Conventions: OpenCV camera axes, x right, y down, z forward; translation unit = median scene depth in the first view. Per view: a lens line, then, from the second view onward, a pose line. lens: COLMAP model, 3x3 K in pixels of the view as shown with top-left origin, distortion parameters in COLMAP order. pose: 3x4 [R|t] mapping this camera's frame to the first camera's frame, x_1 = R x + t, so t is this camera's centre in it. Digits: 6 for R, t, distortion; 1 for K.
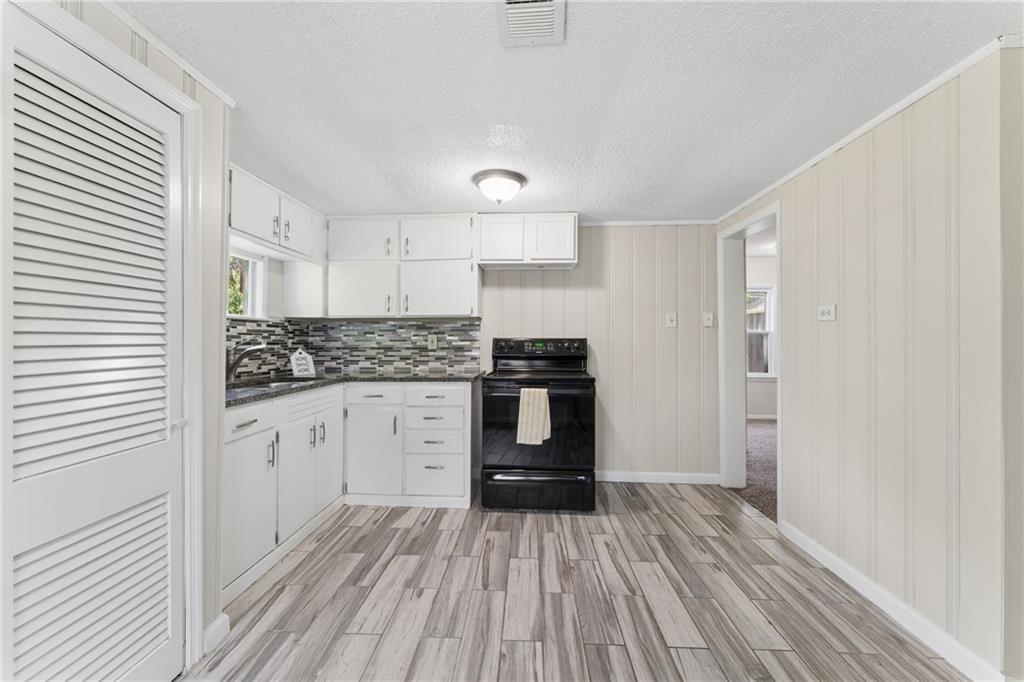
lens RADIAL K [[416.4, 0, 513.5], [0, 416.4, 338.2], [0, 0, 1]] dist [-0.004602, 0.000260]
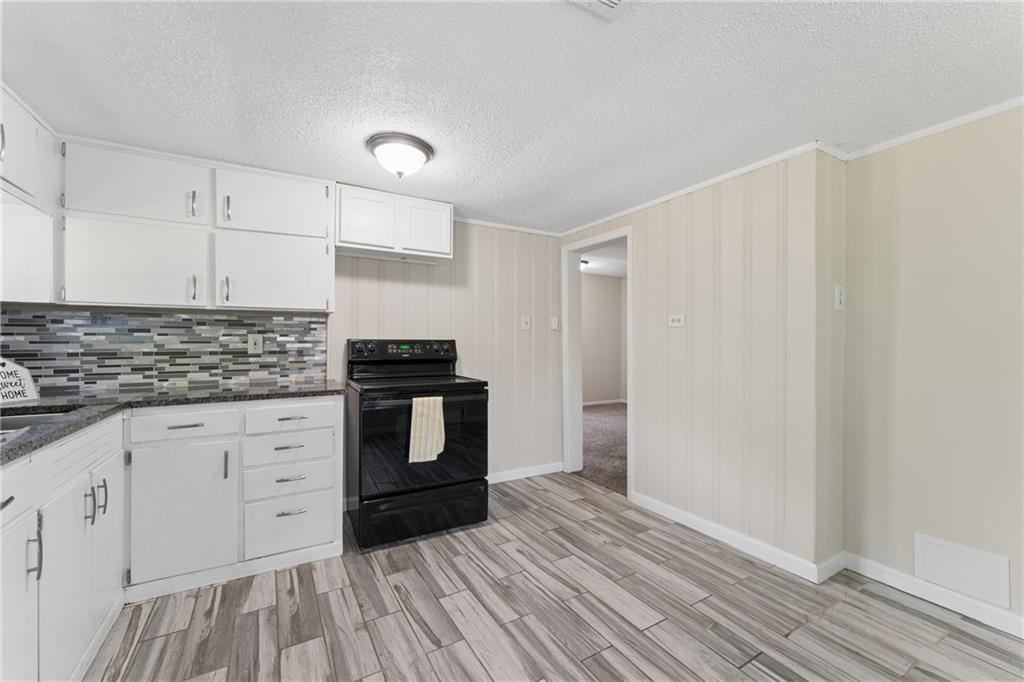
lens RADIAL K [[416.4, 0, 516.6], [0, 416.4, 342.0], [0, 0, 1]] dist [-0.004602, 0.000260]
pose [[0.833470, 0.000862, 0.552565, -0.271175], [-0.004867, 0.999971, 0.005782, -0.001047], [-0.552544, -0.007508, 0.833450, 0.164789]]
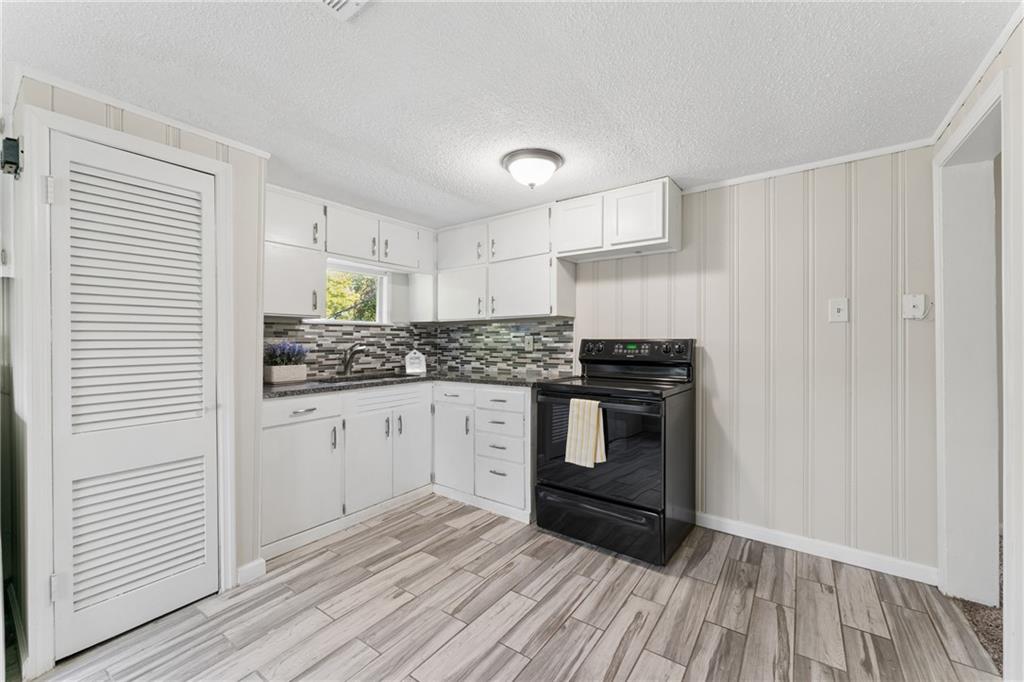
lens RADIAL K [[416.4, 0, 506.7], [0, 416.4, 338.8], [0, 0, 1]] dist [-0.004602, 0.000260]
pose [[0.831854, -0.005180, -0.554970, 0.375261], [0.007232, 0.999973, 0.001506, -0.004215], [0.554947, -0.005266, 0.831869, 0.210077]]
